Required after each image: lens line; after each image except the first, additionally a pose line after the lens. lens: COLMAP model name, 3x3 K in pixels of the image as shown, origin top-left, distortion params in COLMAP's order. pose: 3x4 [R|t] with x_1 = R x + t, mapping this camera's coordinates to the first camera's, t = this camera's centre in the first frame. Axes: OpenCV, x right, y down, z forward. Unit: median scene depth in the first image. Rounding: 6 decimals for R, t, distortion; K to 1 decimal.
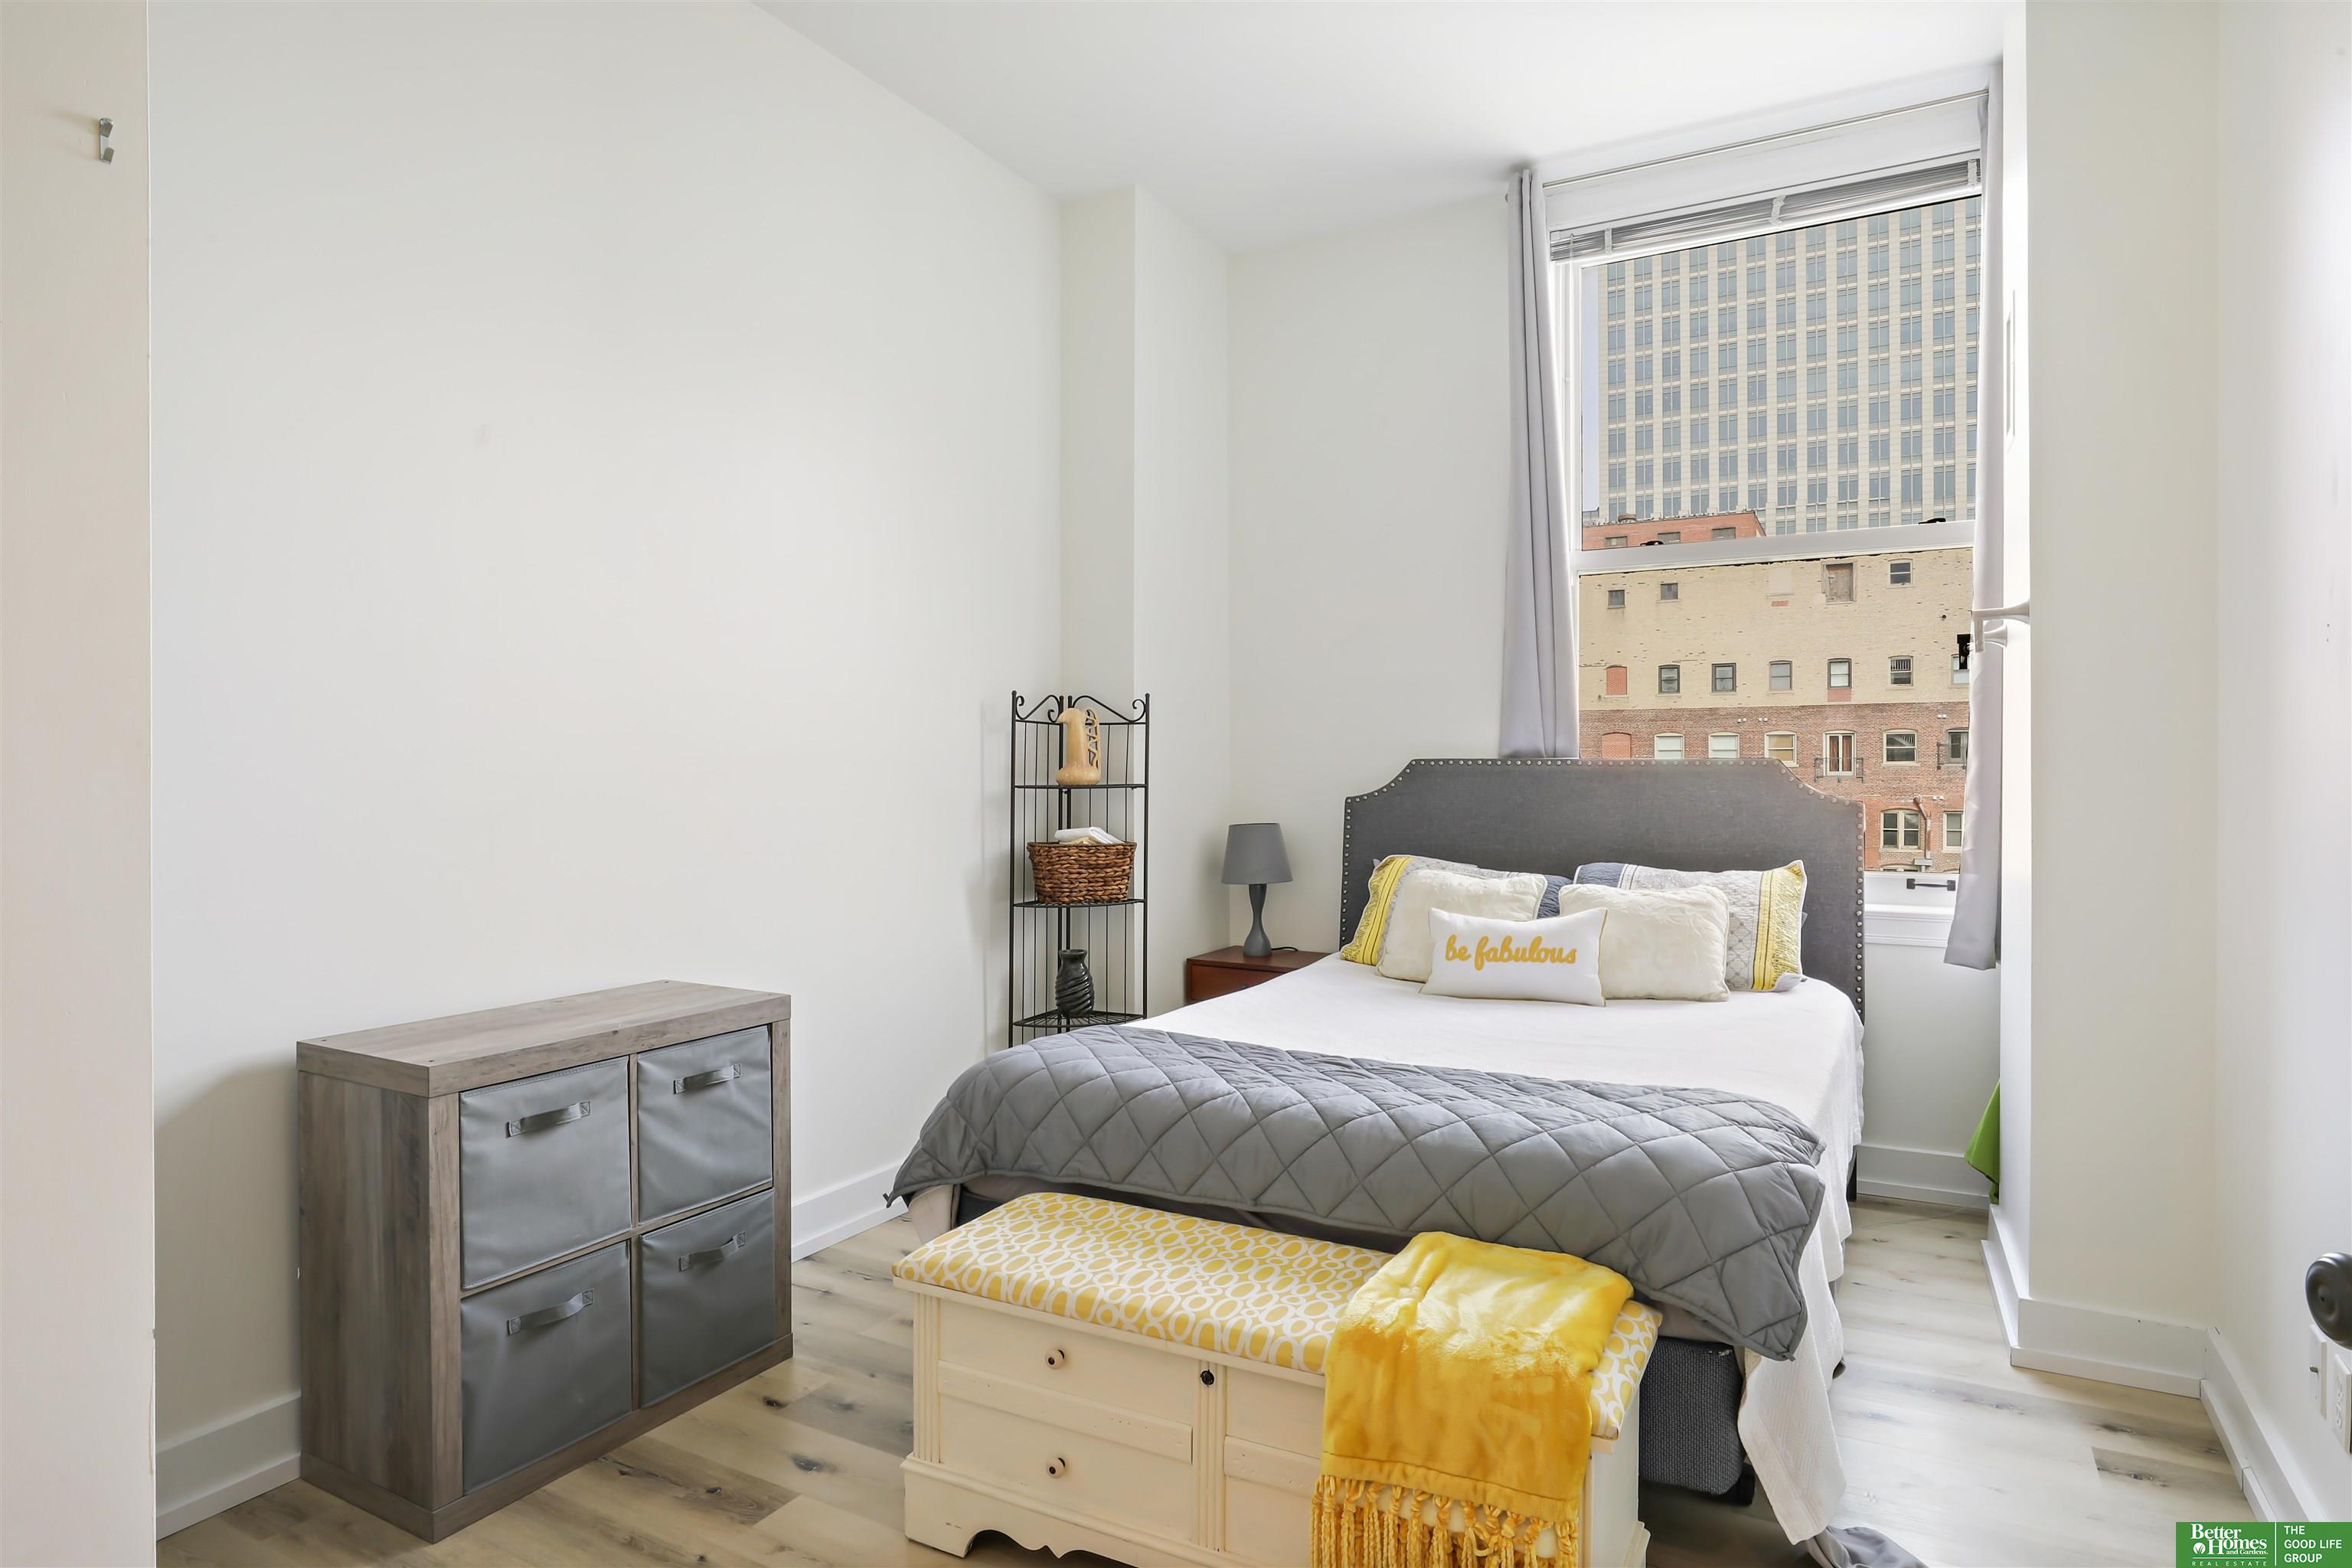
lens RADIAL K [[1351.1, 0, 1176.0], [0, 1351.1, 784.0], [0, 0, 1]] dist [-0.023219, 0.002116]
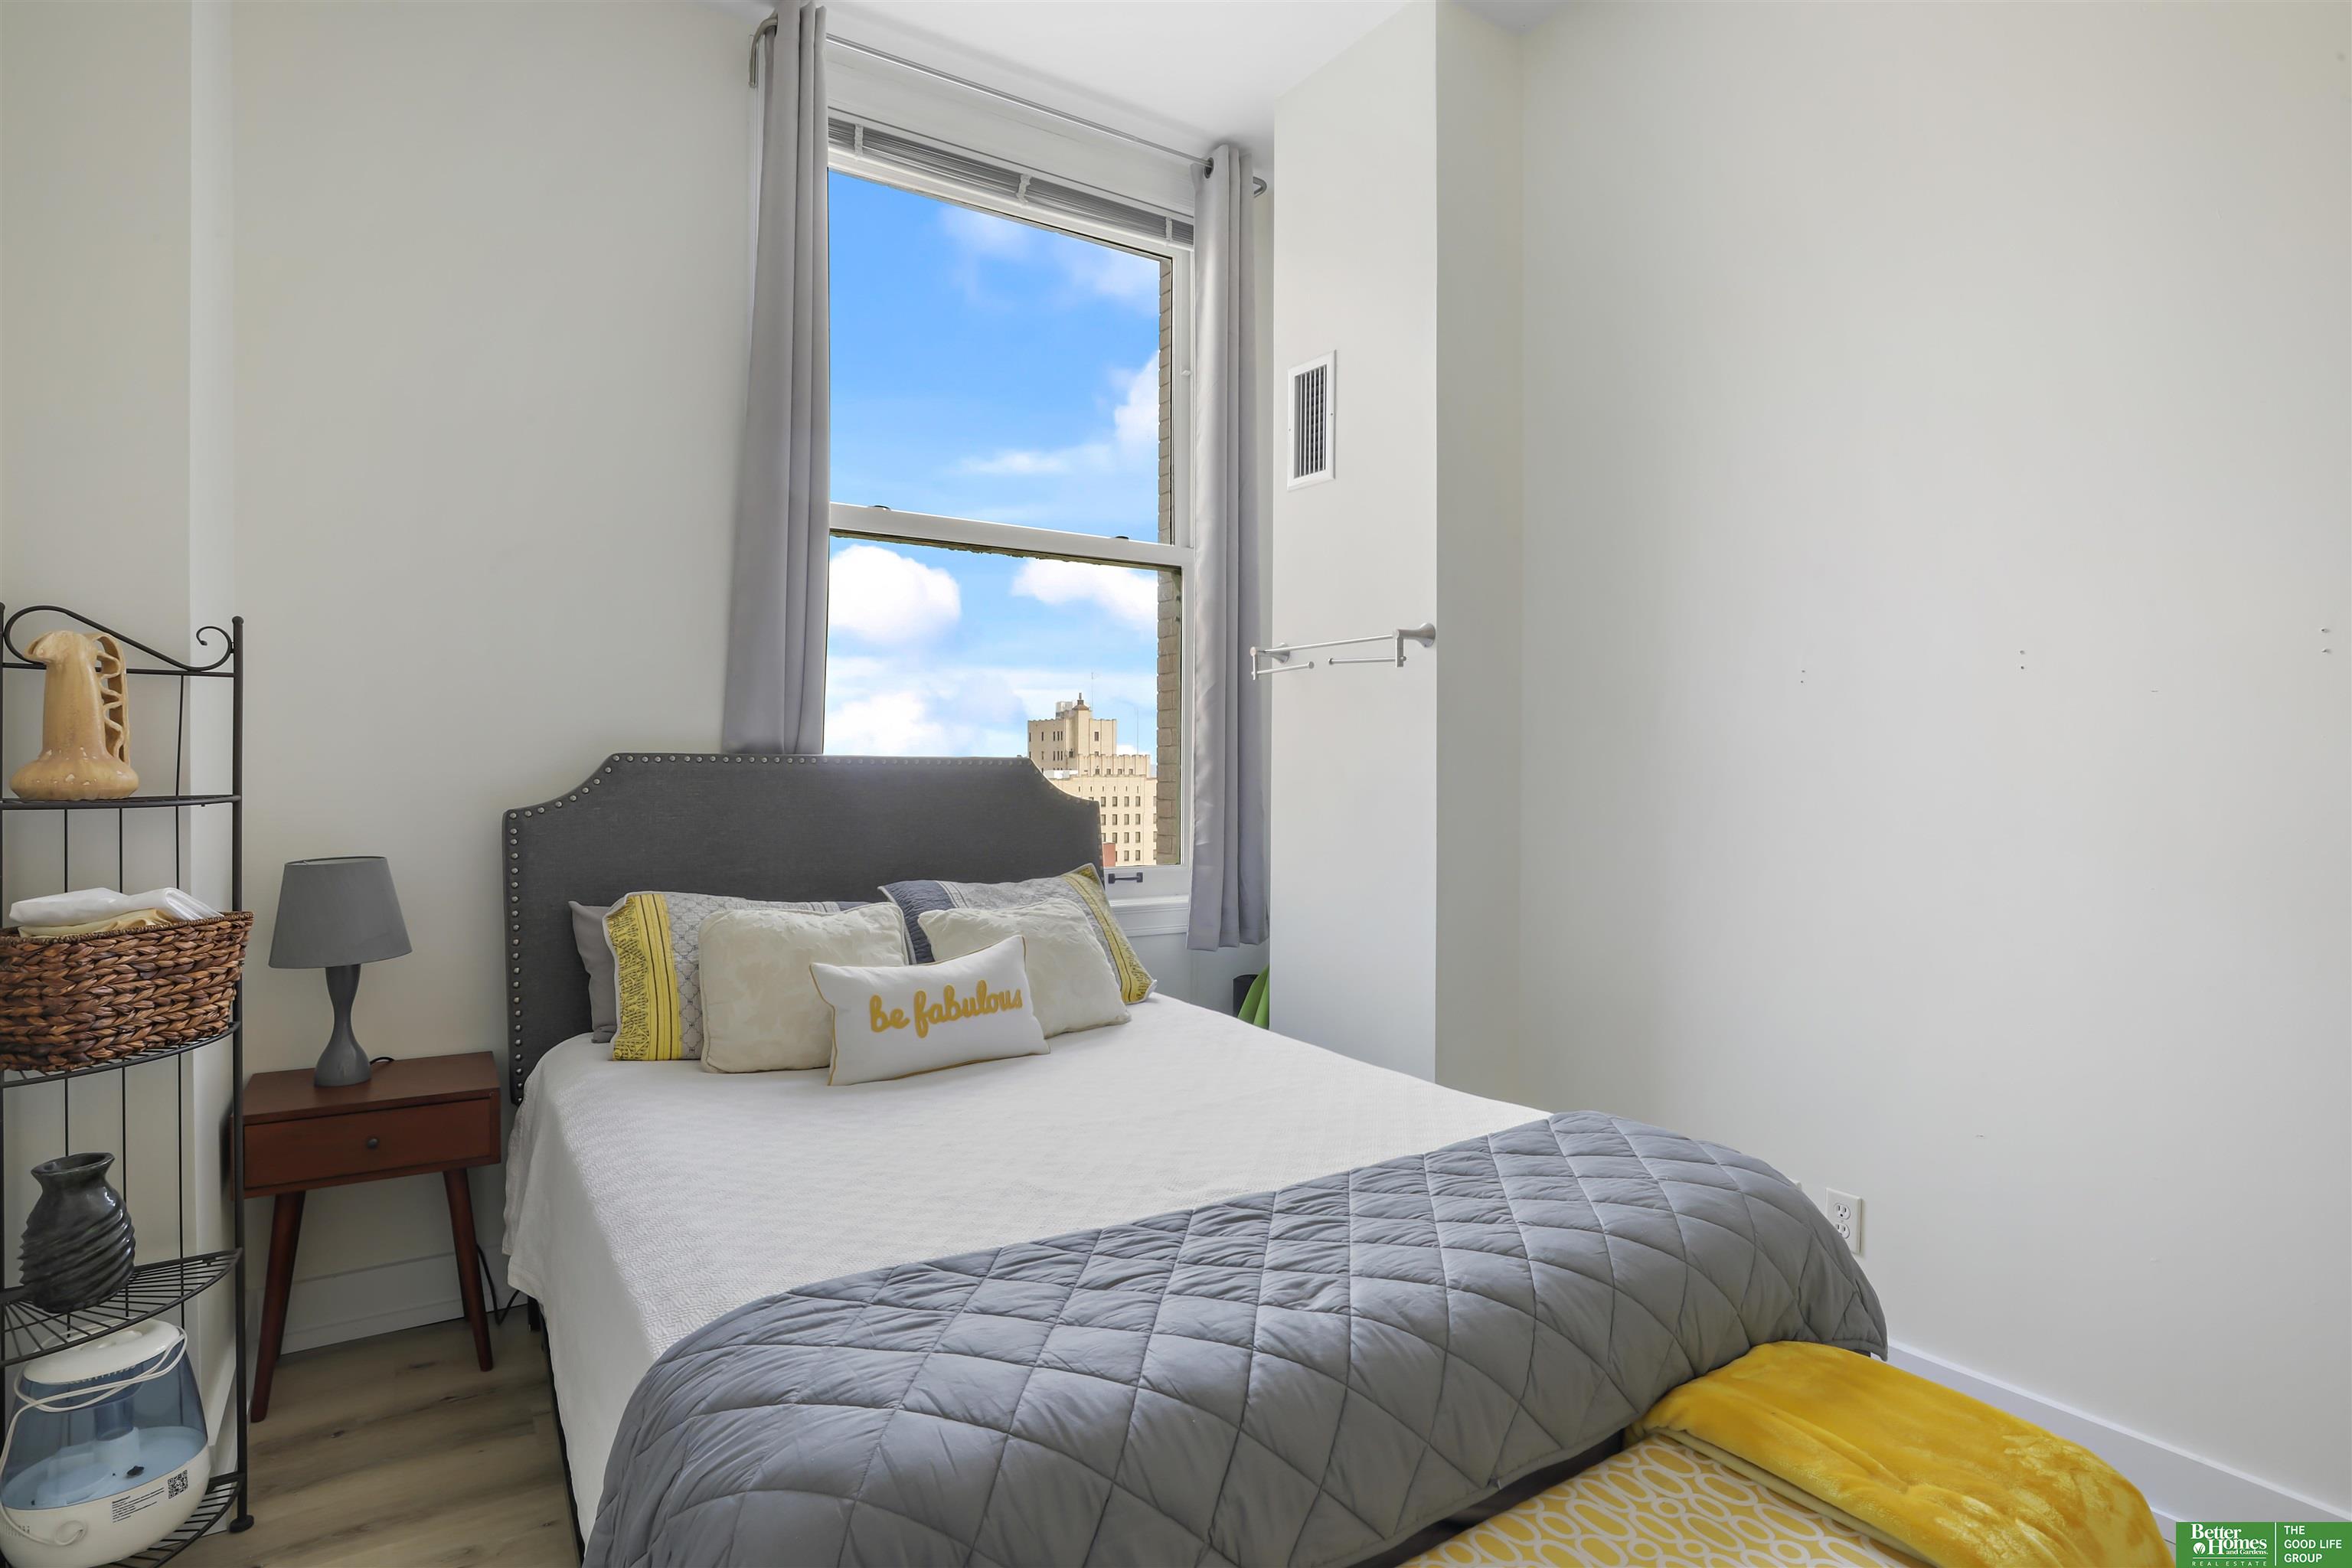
lens RADIAL K [[1243.7, 0, 1178.0], [0, 1243.7, 766.7], [0, 0, 1]] dist [-0.002470, -0.000377]
pose [[0.458180, 0.005680, 0.888841, -0.275967], [0.003680, 0.999959, -0.008287, -0.005316], [-0.888852, 0.007068, 0.458140, 0.471122]]
